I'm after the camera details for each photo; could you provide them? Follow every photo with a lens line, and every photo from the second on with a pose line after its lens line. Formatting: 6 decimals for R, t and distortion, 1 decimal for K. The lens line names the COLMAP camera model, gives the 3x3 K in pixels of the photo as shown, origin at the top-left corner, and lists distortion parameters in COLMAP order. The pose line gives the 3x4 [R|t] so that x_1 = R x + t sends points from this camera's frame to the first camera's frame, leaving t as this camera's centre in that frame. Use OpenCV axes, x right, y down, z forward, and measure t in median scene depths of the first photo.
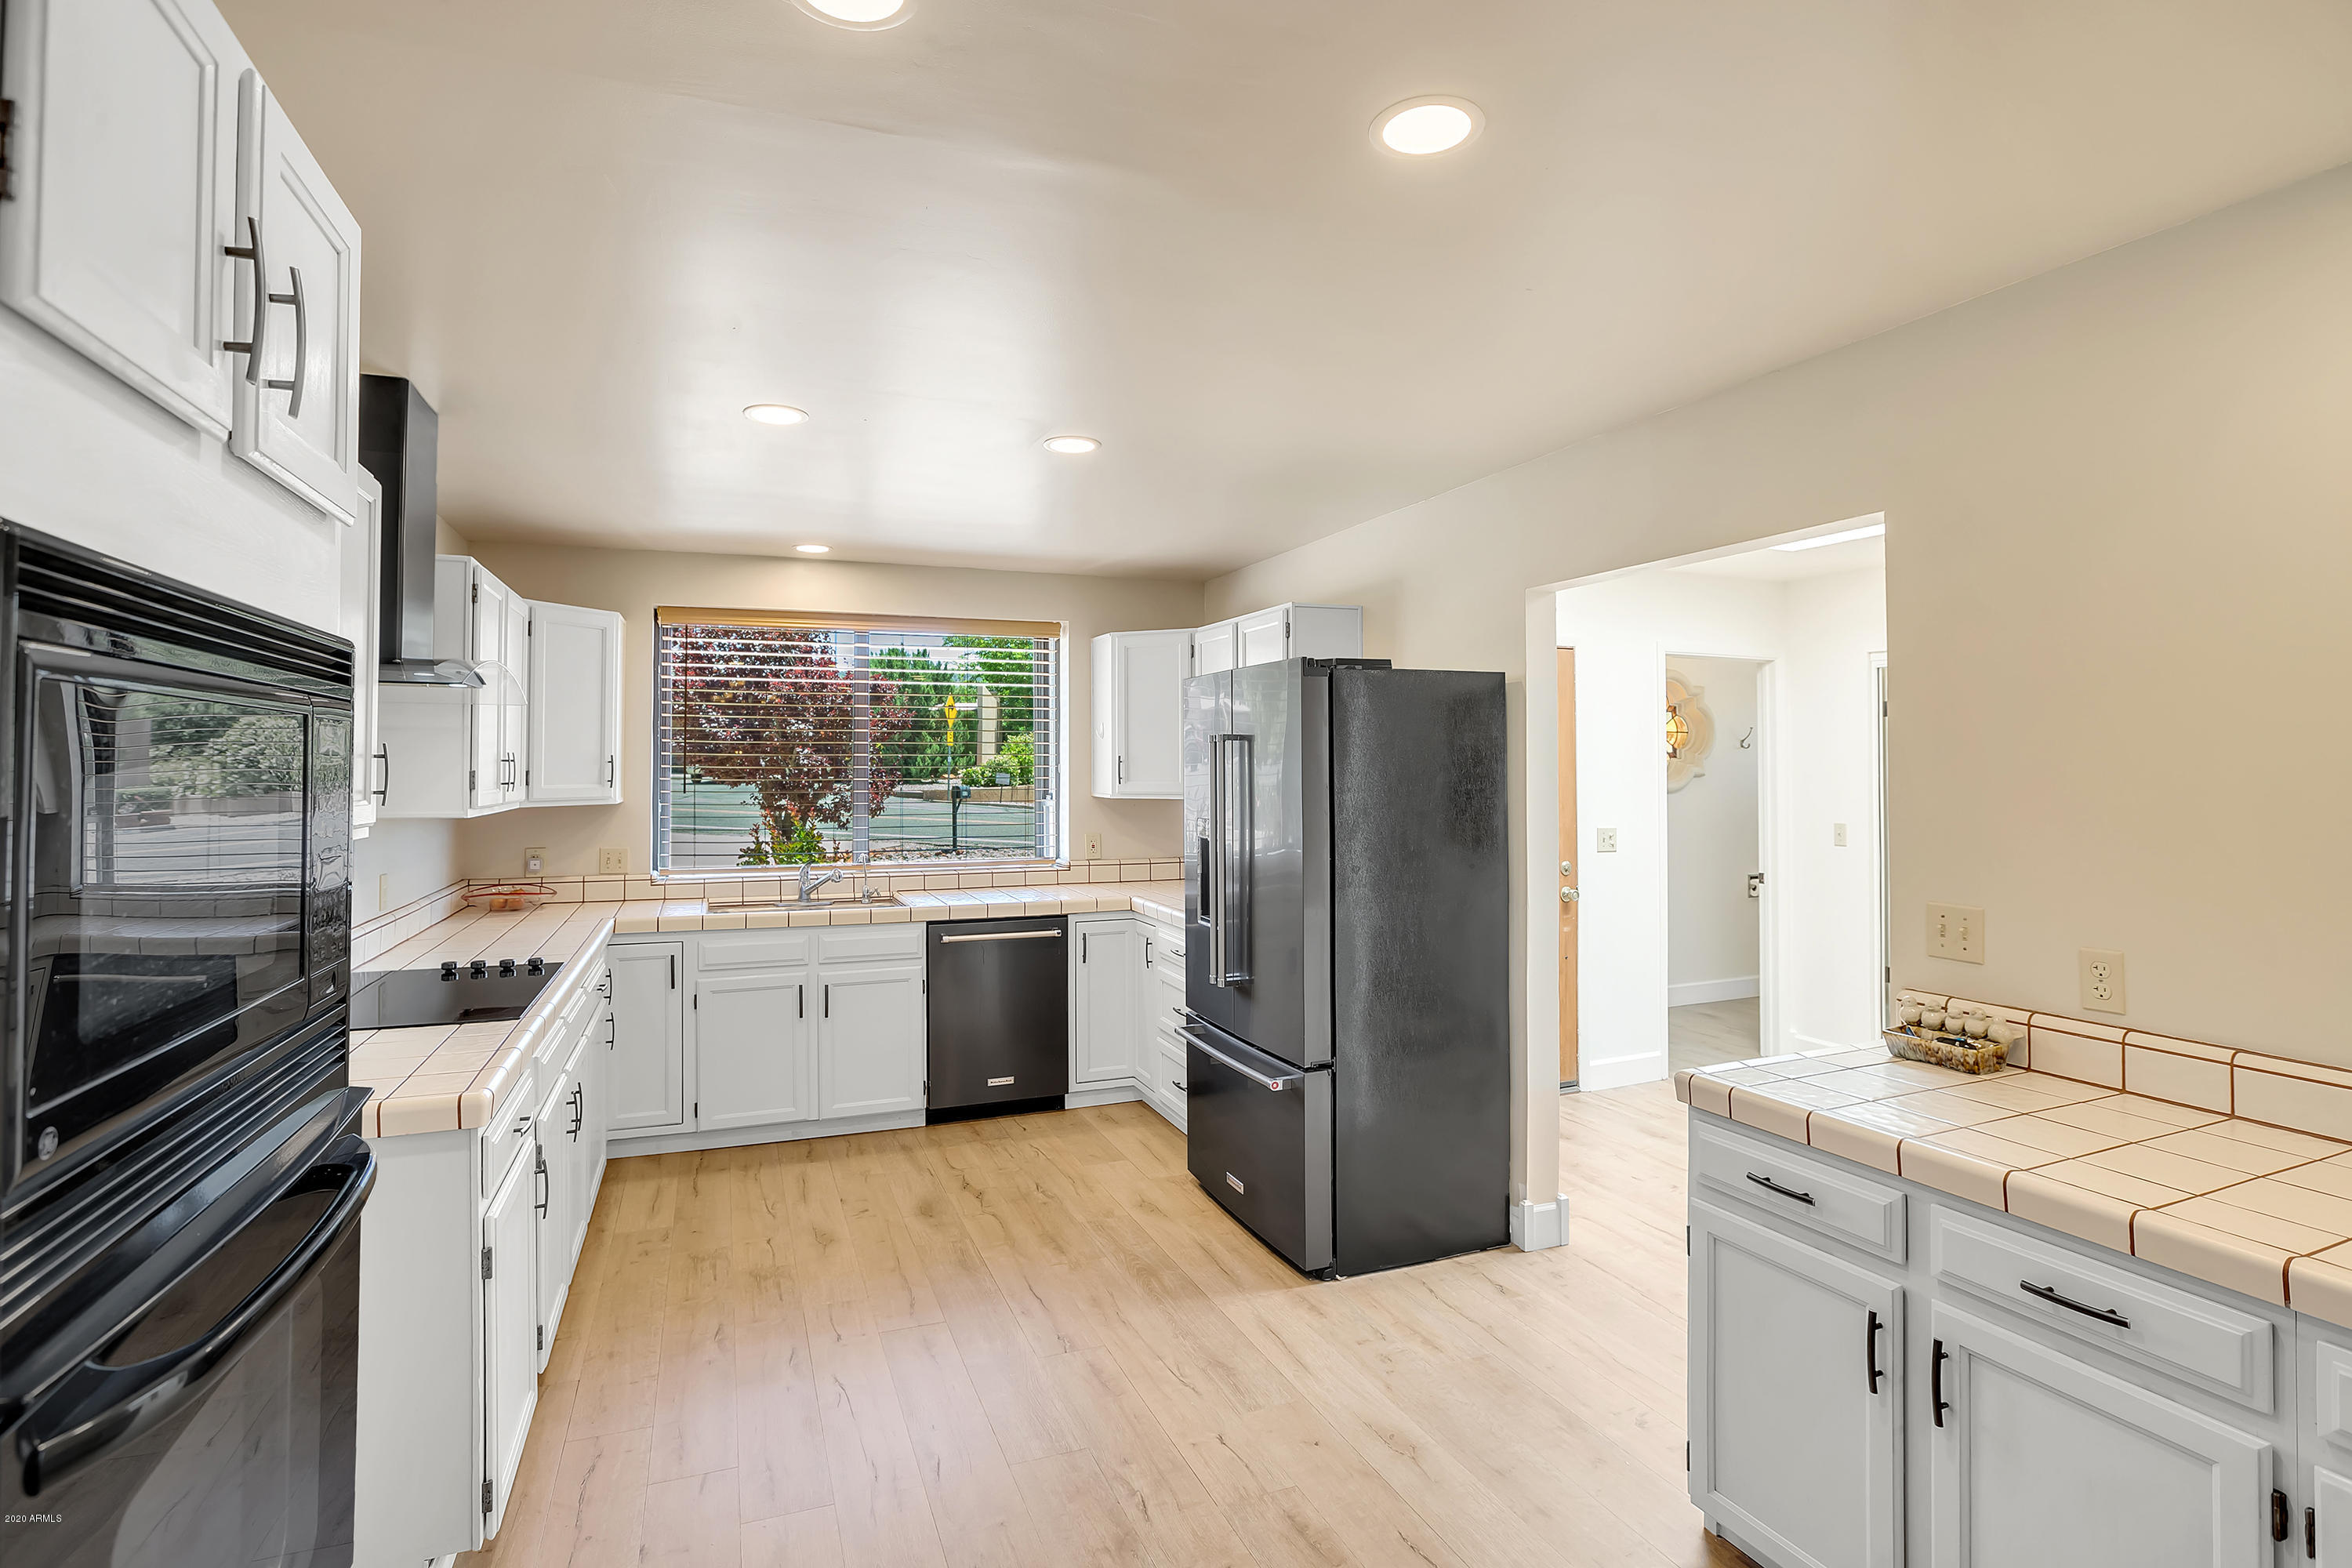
lens RADIAL K [[1112.5, 0, 1164.3], [0, 1112.5, 766.8], [0, 0, 1]] dist [-0.012292, 0.000041]
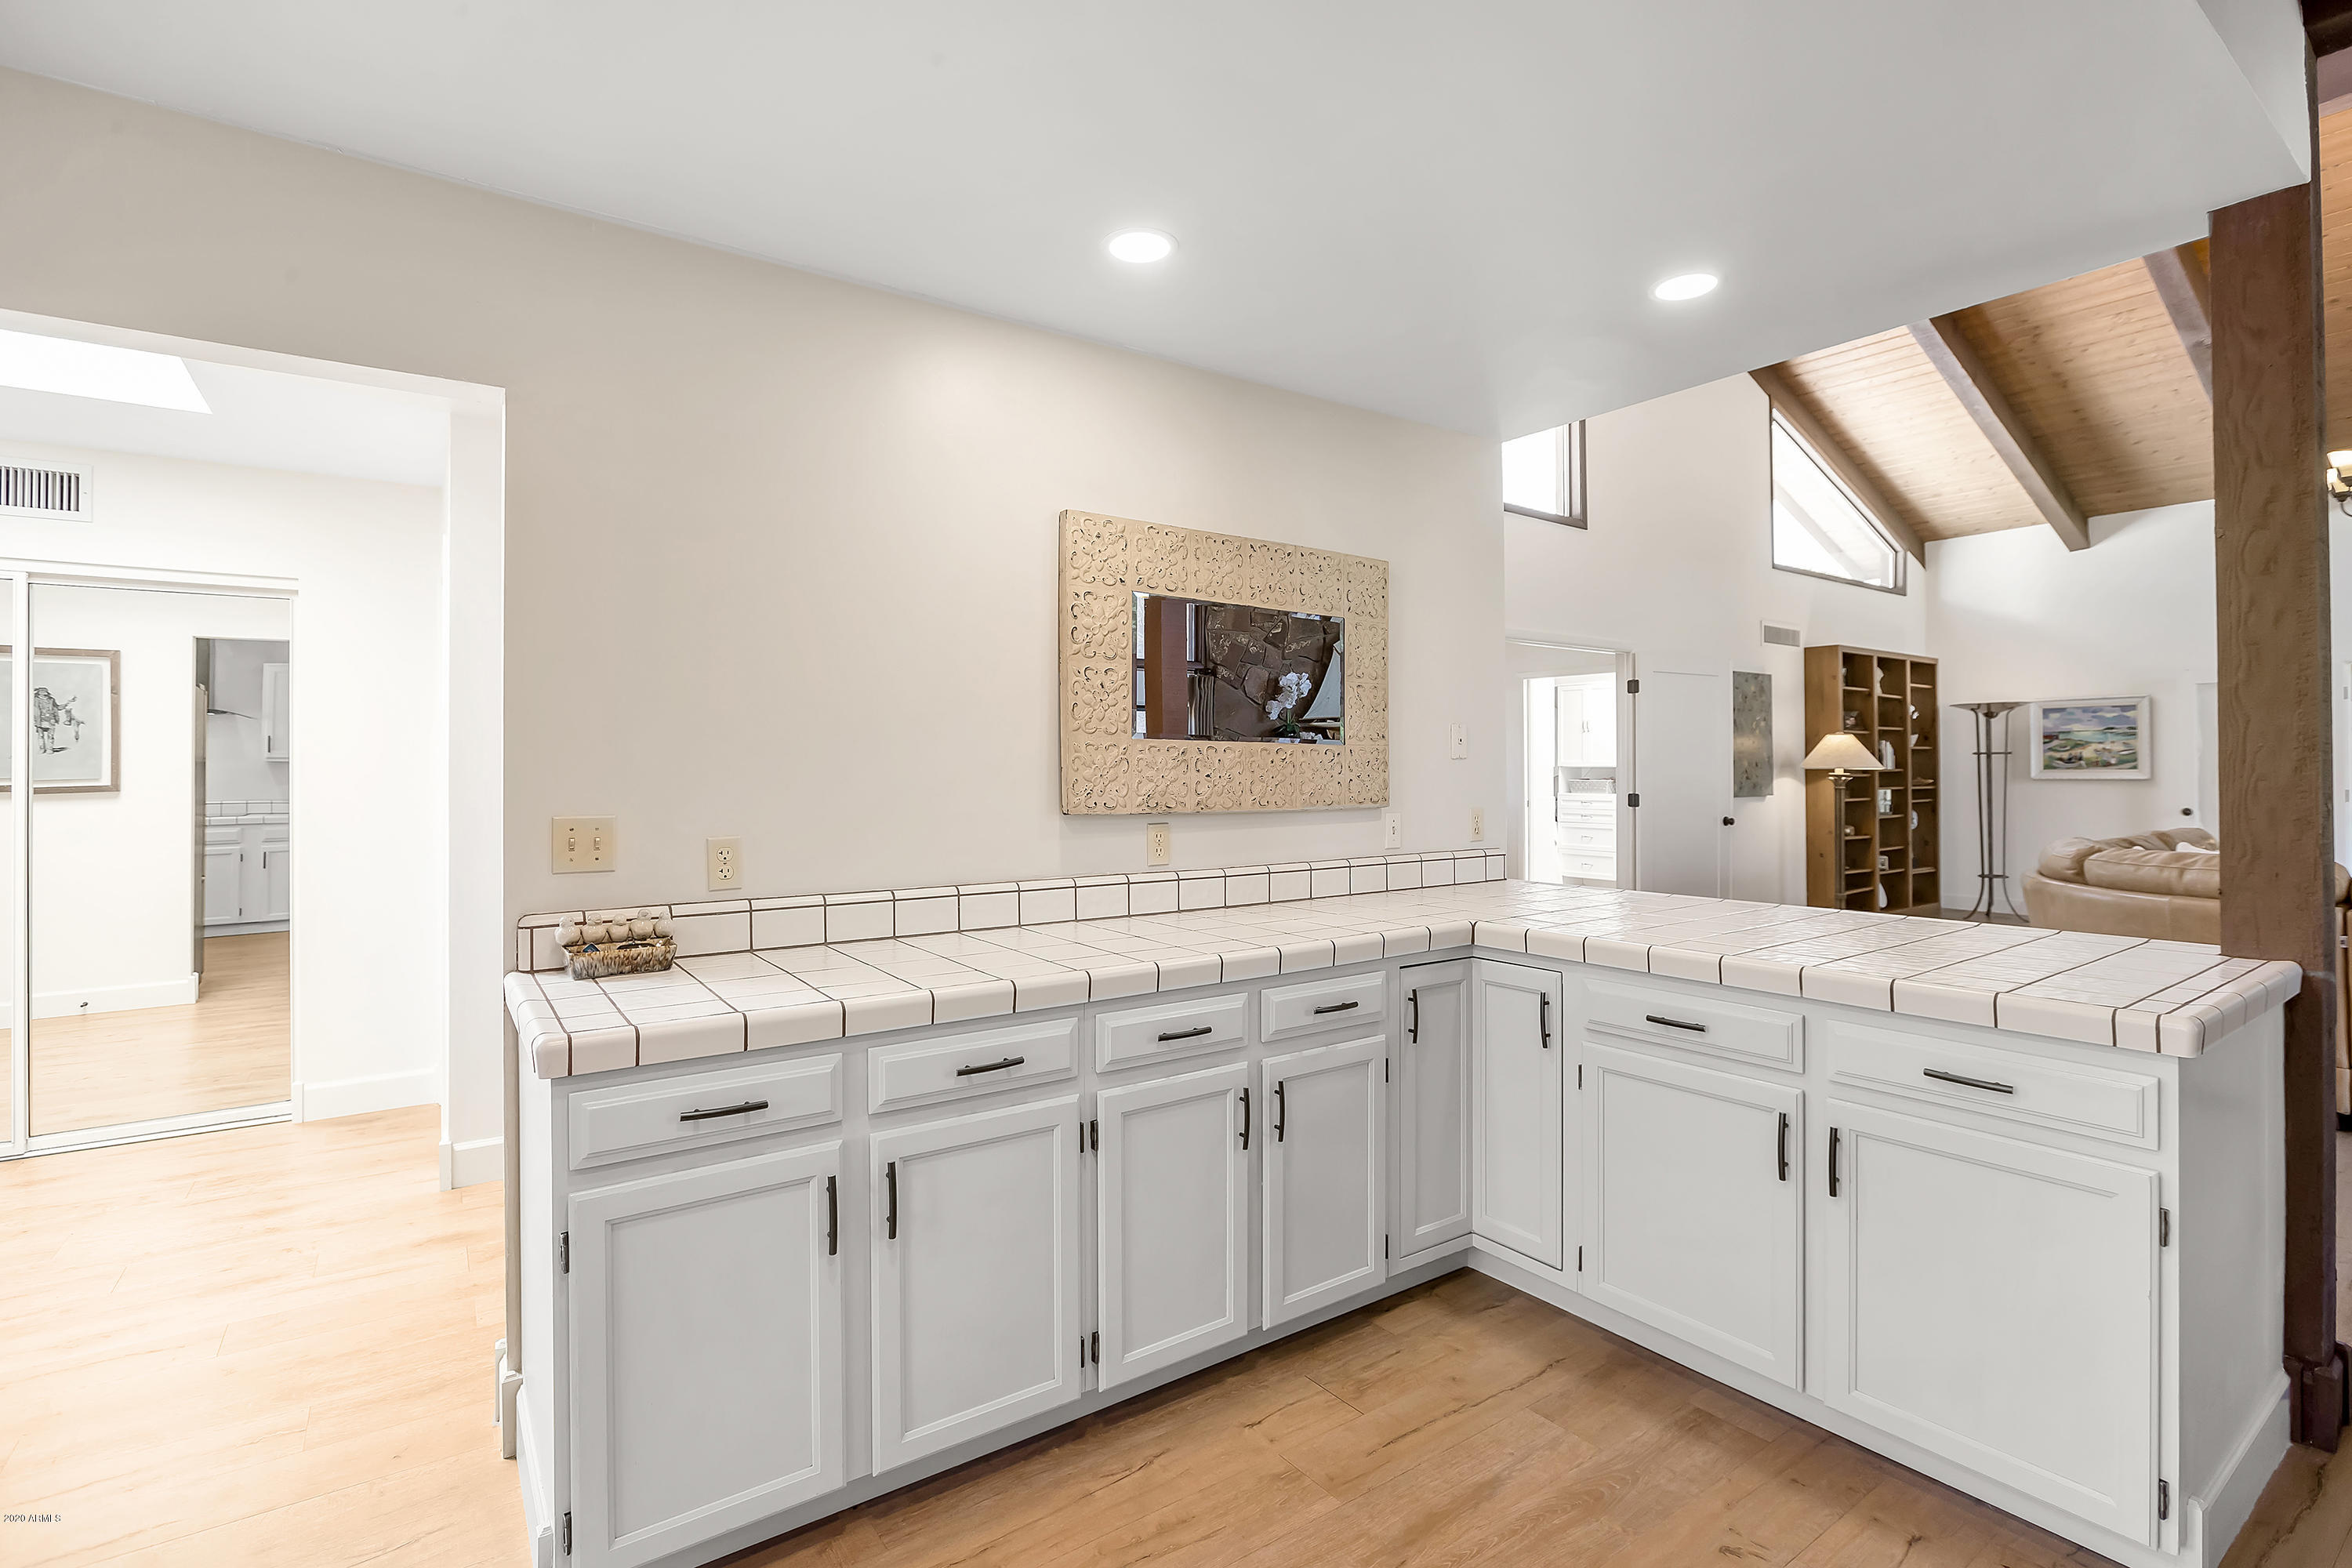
lens RADIAL K [[1112.5, 0, 1164.3], [0, 1112.5, 766.8], [0, 0, 1]] dist [-0.012292, 0.000041]
pose [[-0.202396, 0.001826, 0.979302, -0.398587], [0.005324, 0.999986, -0.000764, 0.098620], [-0.979289, 0.005060, -0.202403, 0.807453]]
